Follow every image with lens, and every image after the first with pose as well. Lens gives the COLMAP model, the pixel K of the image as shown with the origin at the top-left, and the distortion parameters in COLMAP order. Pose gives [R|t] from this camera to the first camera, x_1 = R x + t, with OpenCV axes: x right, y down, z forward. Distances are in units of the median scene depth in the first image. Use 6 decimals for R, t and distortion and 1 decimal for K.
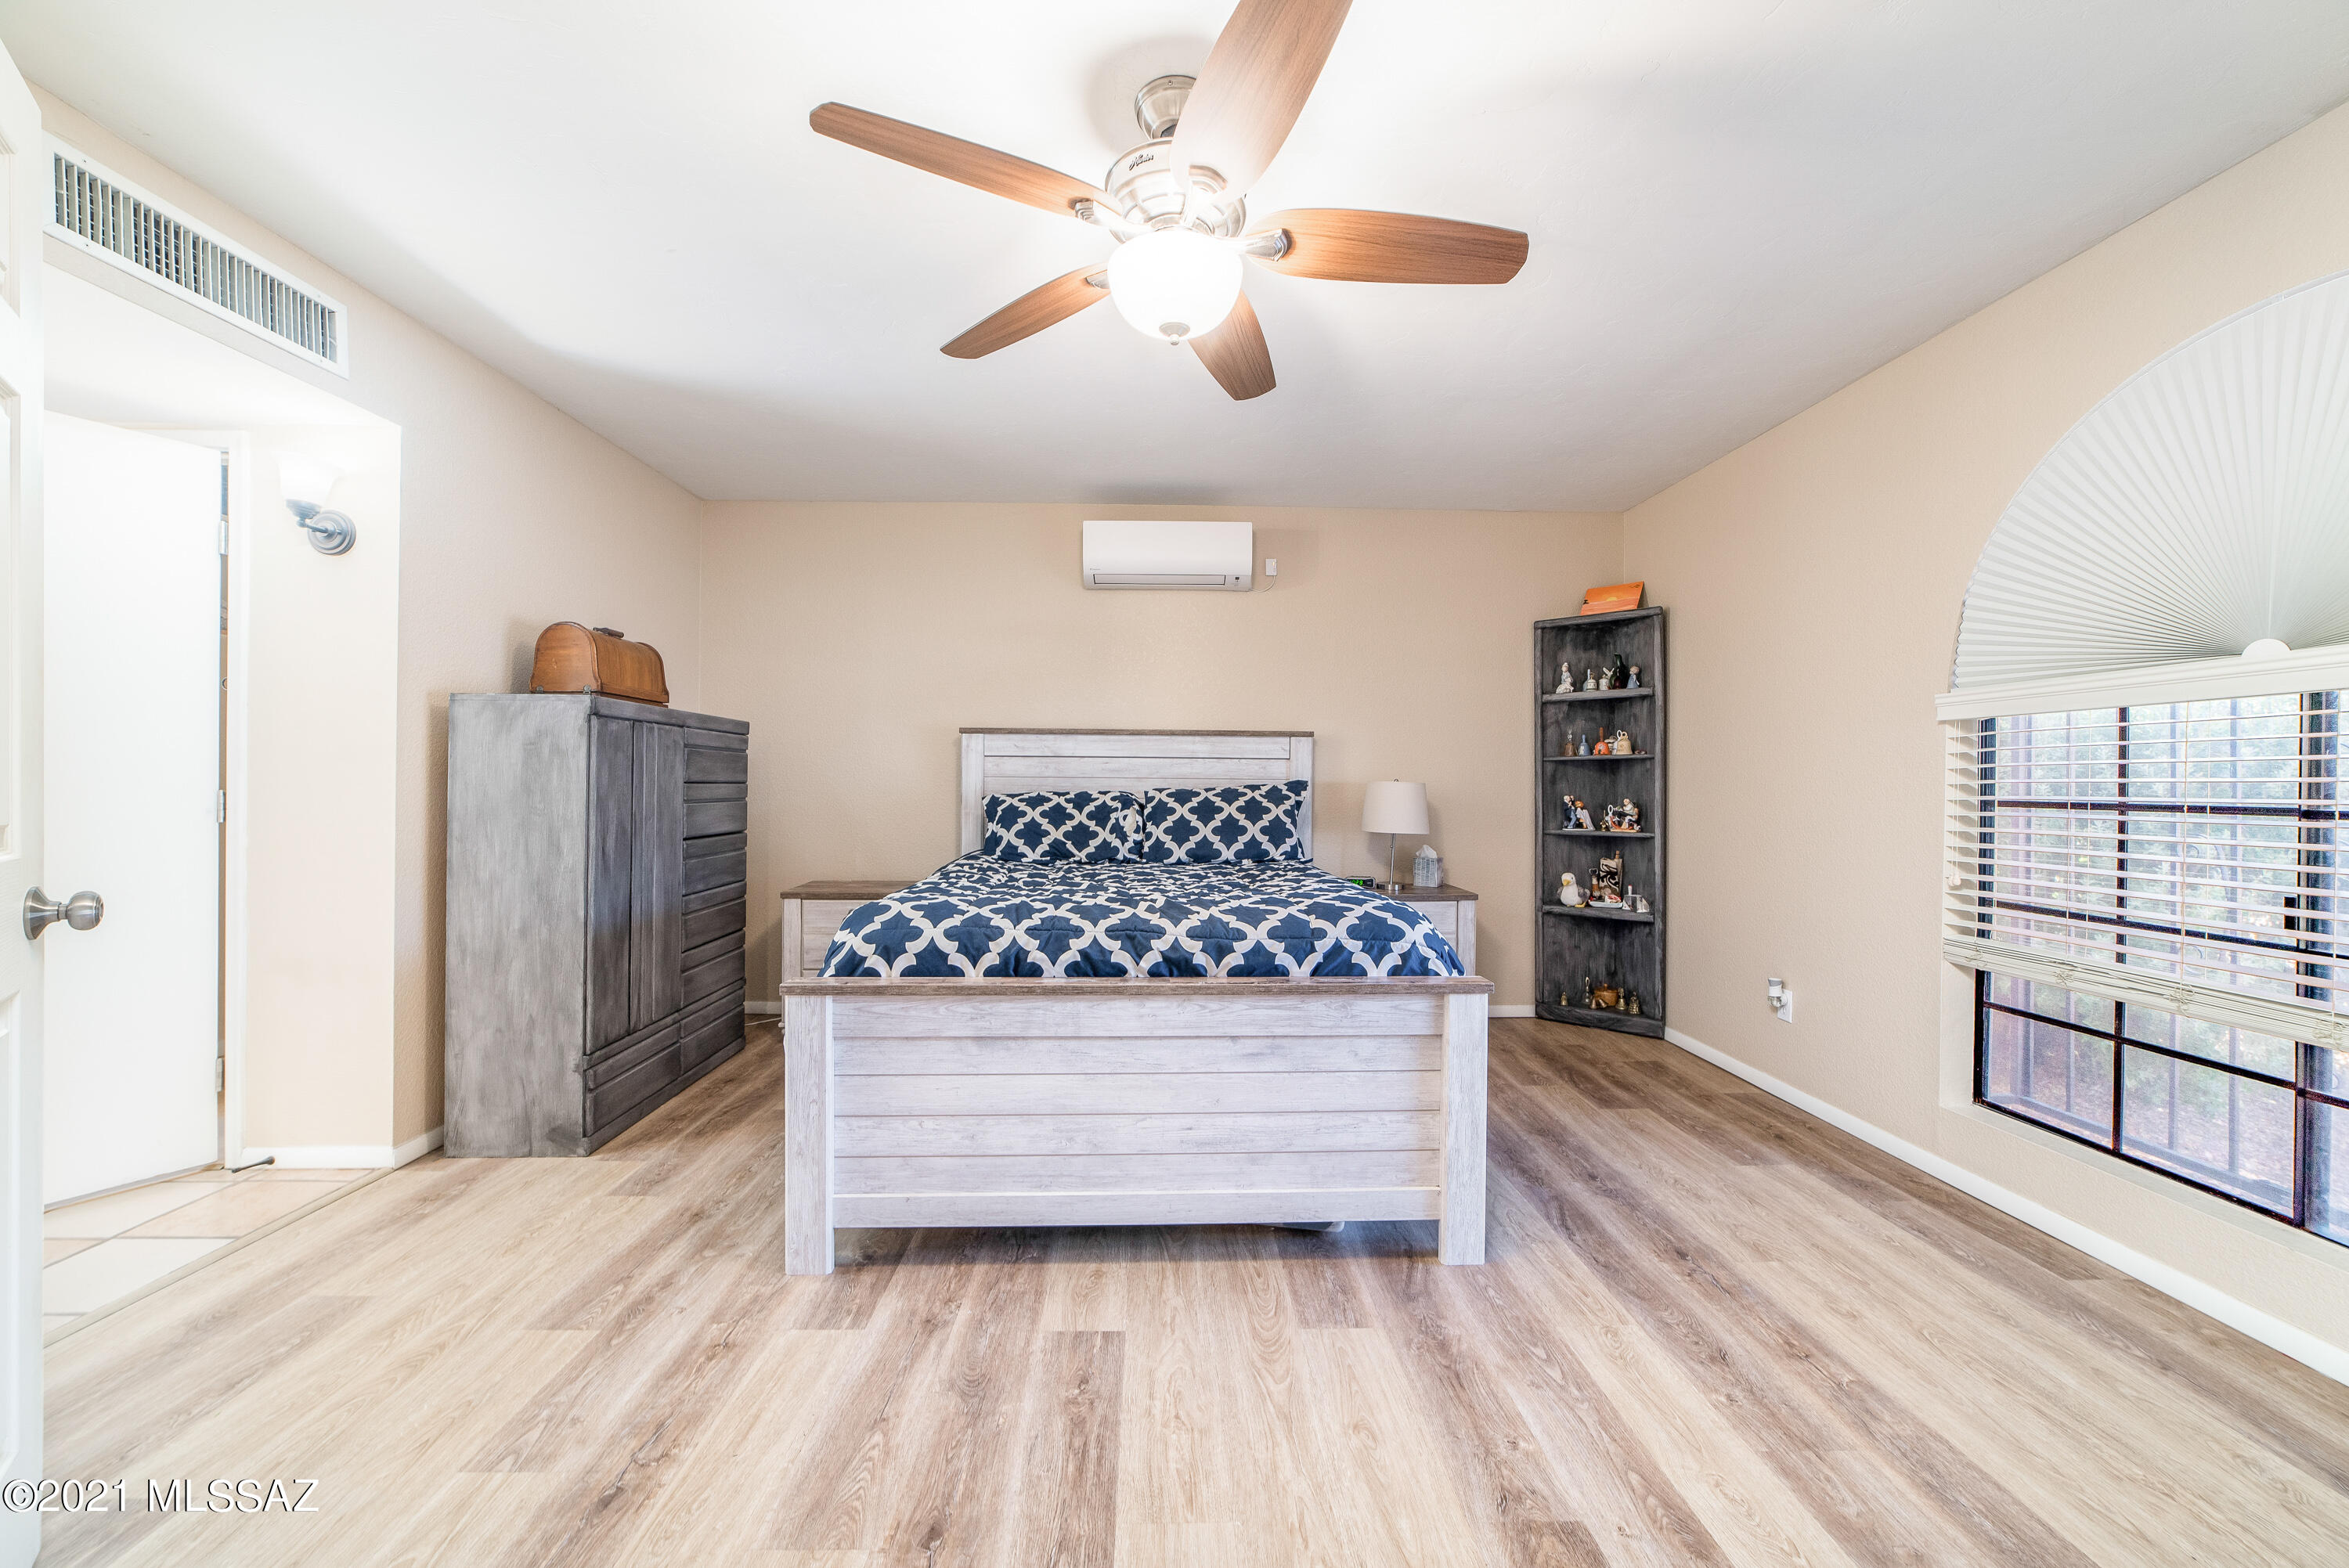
lens RADIAL K [[951.8, 0, 1174.5], [0, 951.8, 784.0], [0, 0, 1]] dist [-0.001588, 0.000003]
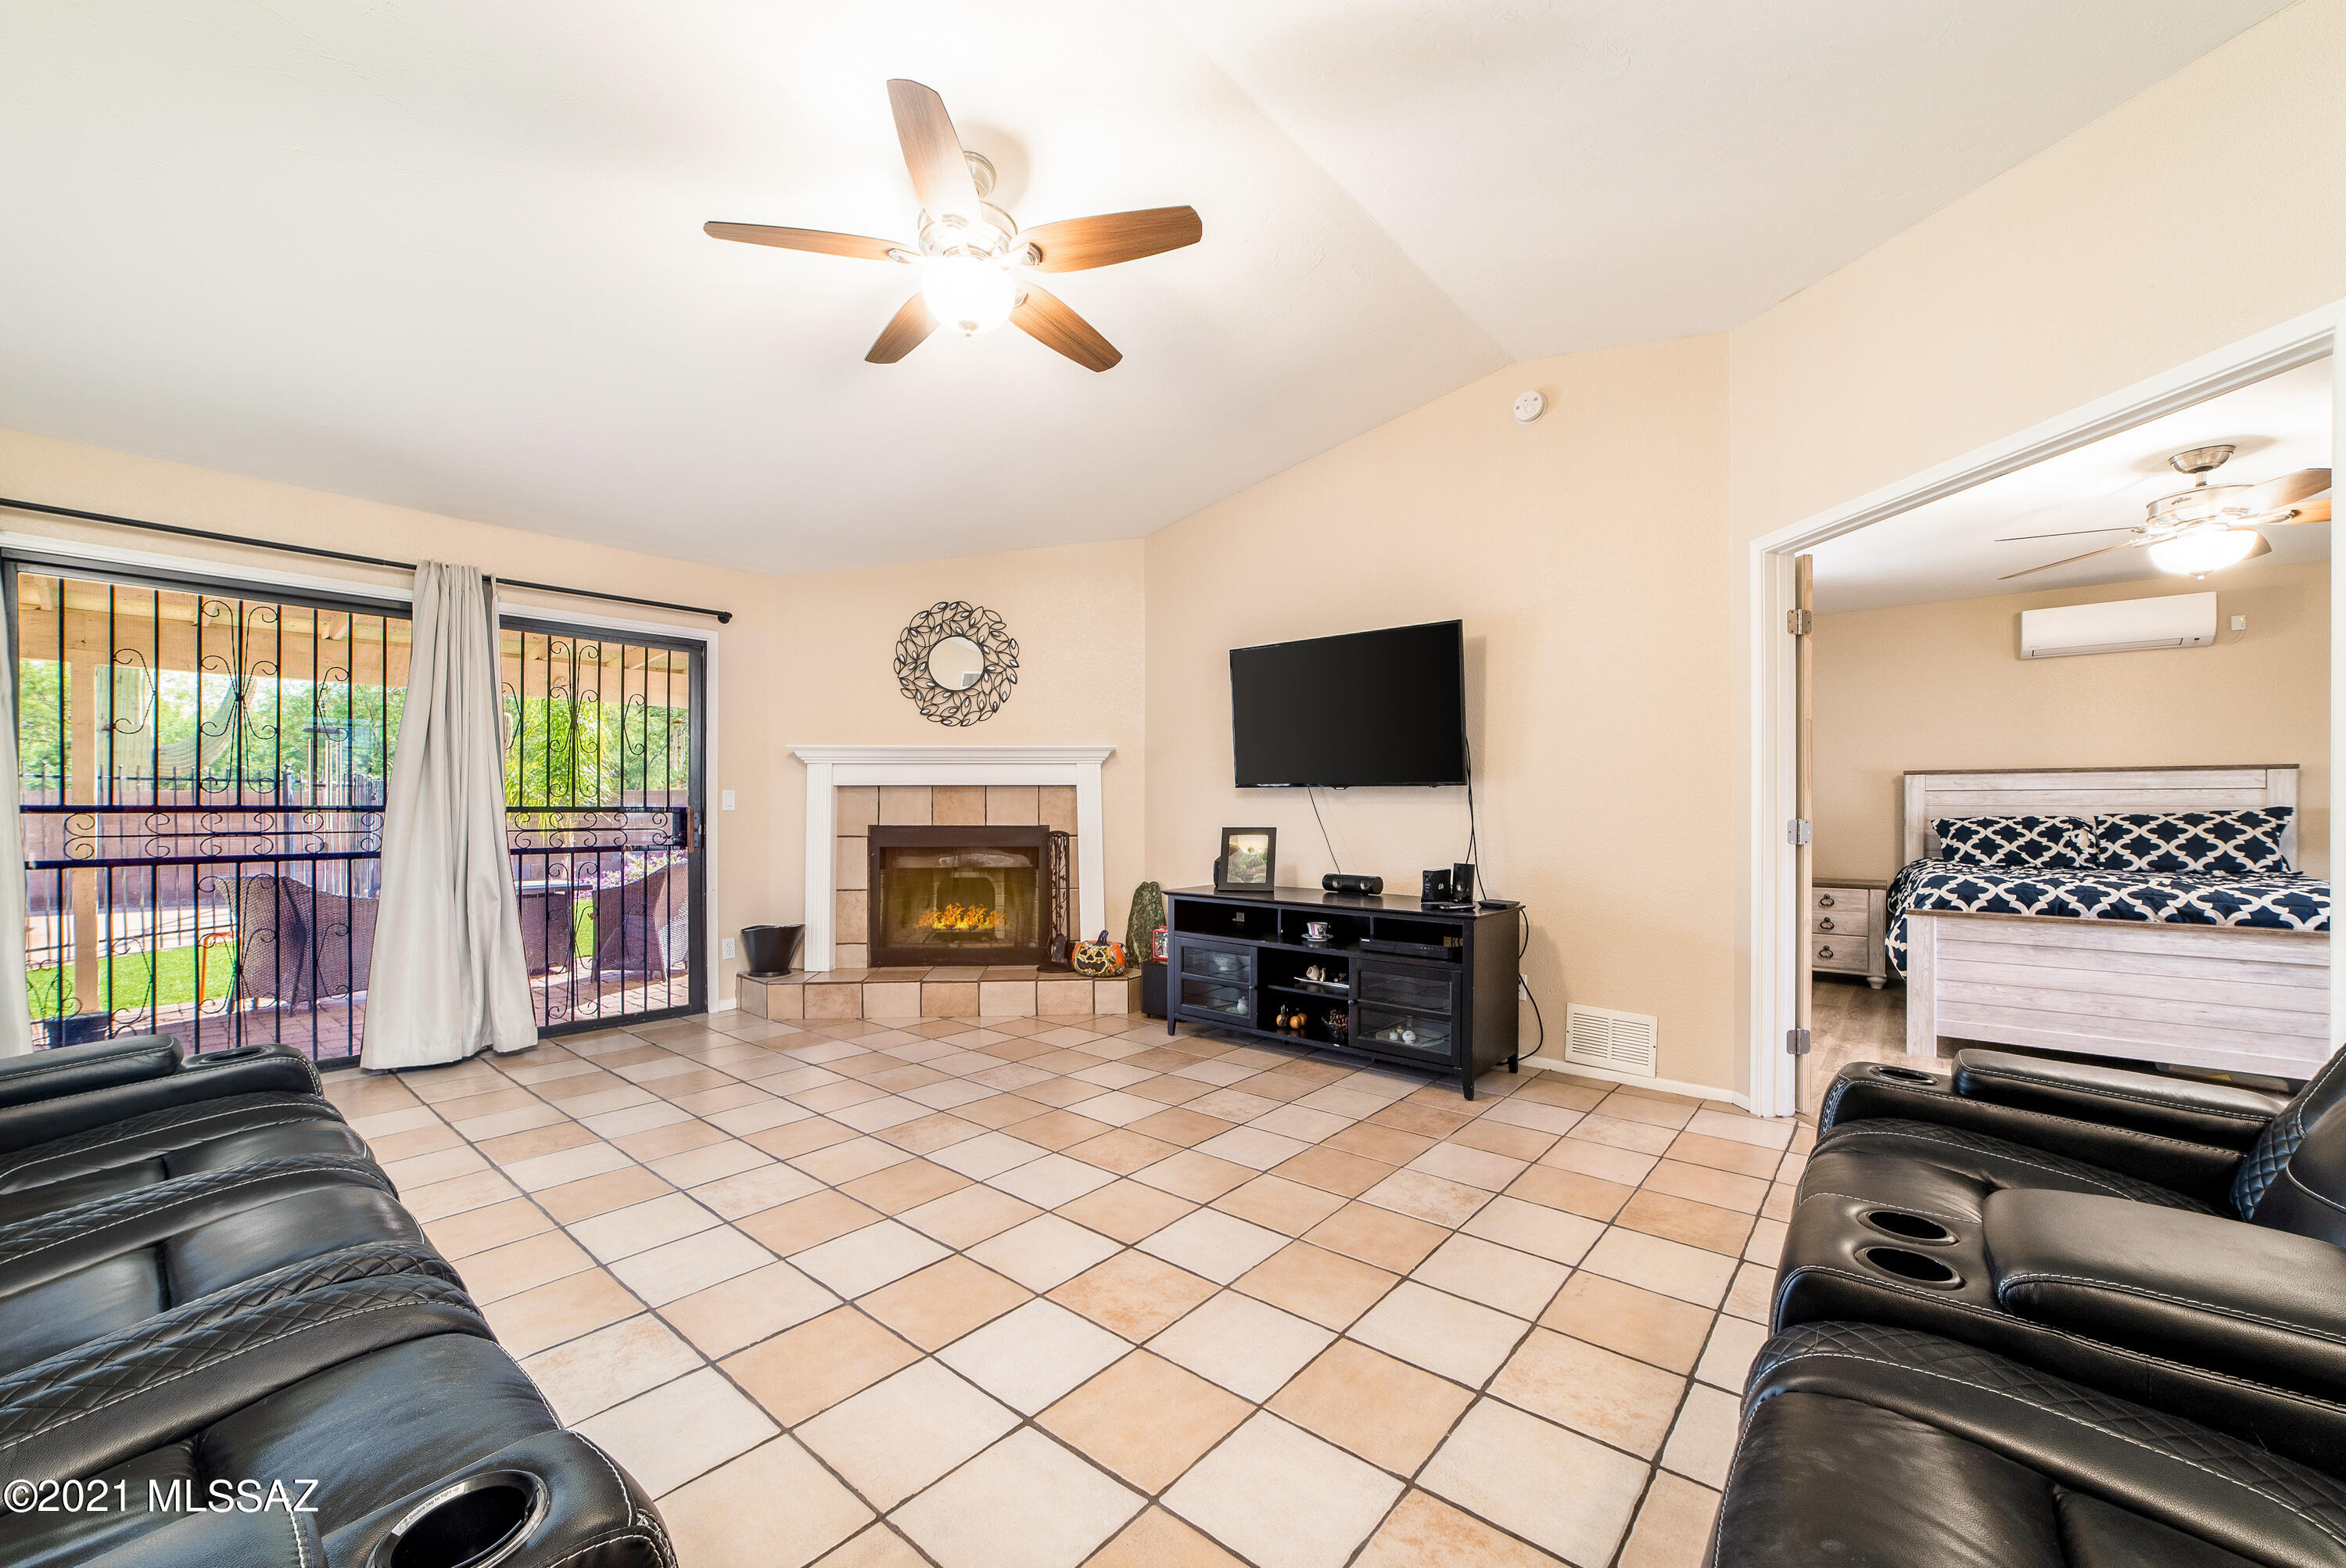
lens RADIAL K [[922.8, 0, 1164.7], [0, 922.8, 807.0], [0, 0, 1]] dist [0.000824, 0.000900]
pose [[0.749349, -0.007818, -0.662129, -0.154576], [0.003599, 0.999964, -0.007735, 0.000473], [0.662165, 0.003413, 0.749350, -0.819756]]
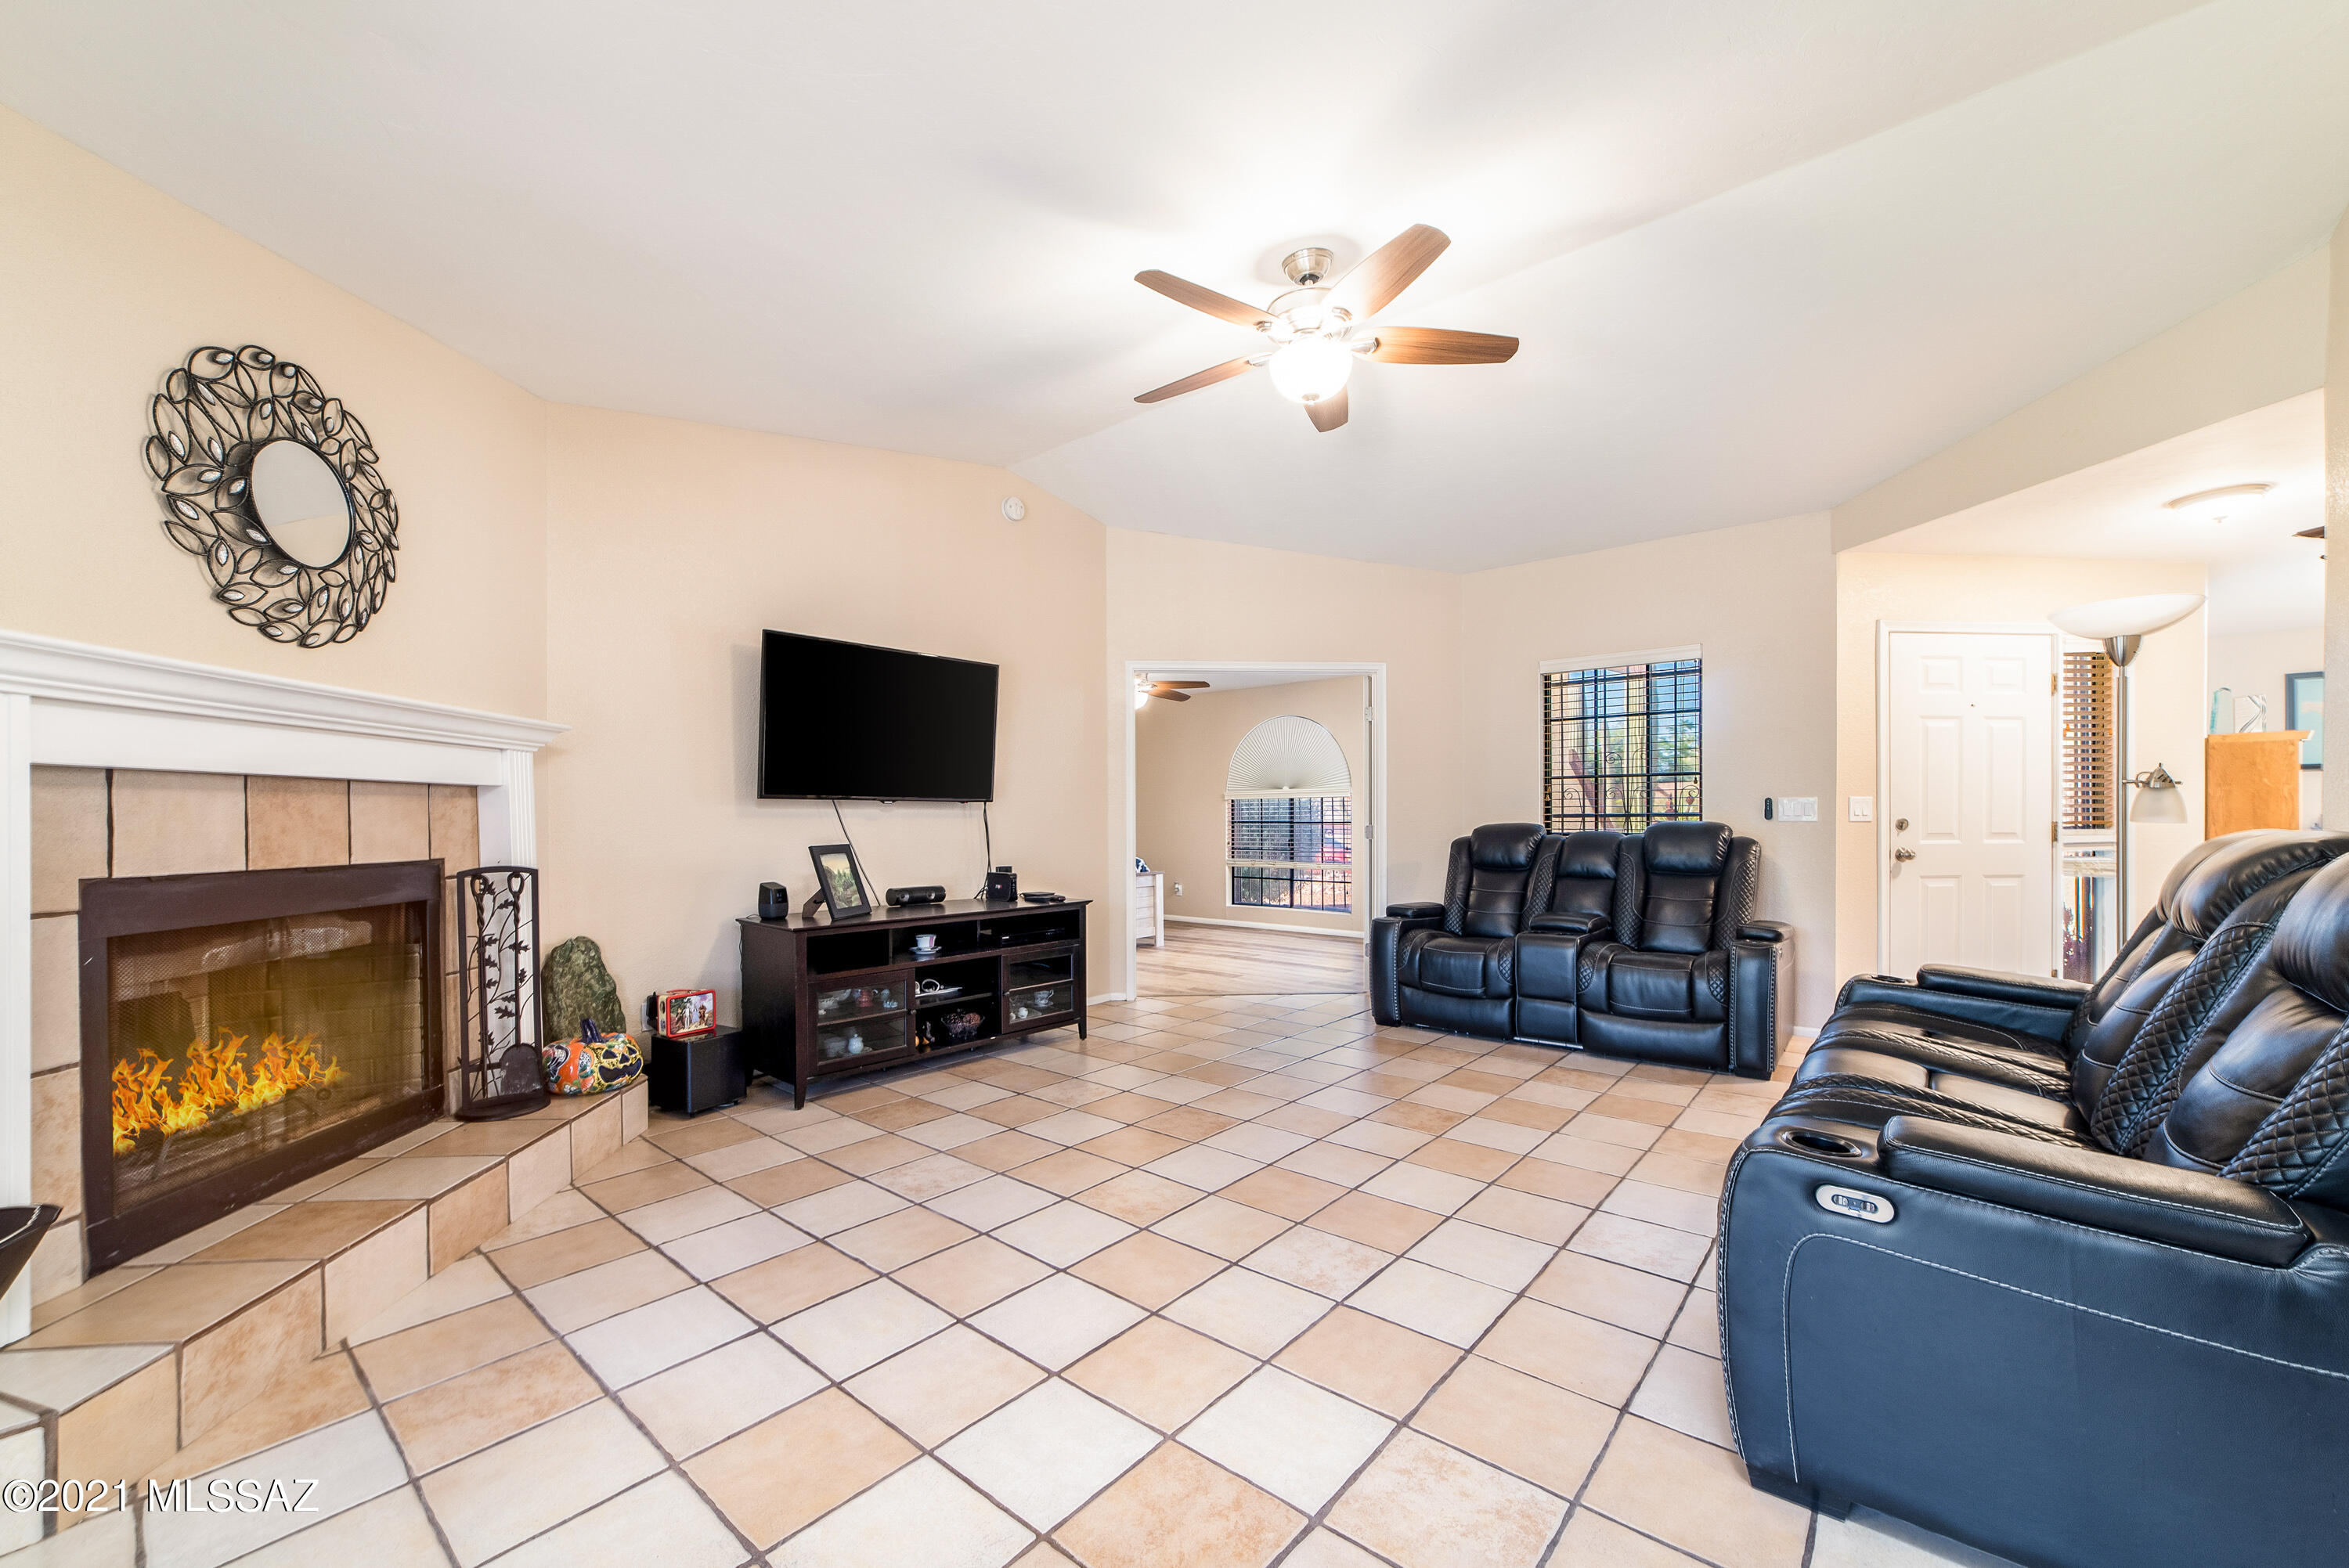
lens RADIAL K [[906.3, 0, 1172.2], [0, 906.3, 828.2], [0, 0, 1]] dist [-0.000621, 0.000059]
pose [[0.671996, -0.021077, 0.740255, -1.311270], [0.015847, 0.999775, 0.014080, -0.009068], [-0.740385, 0.002269, 0.672179, -0.827629]]
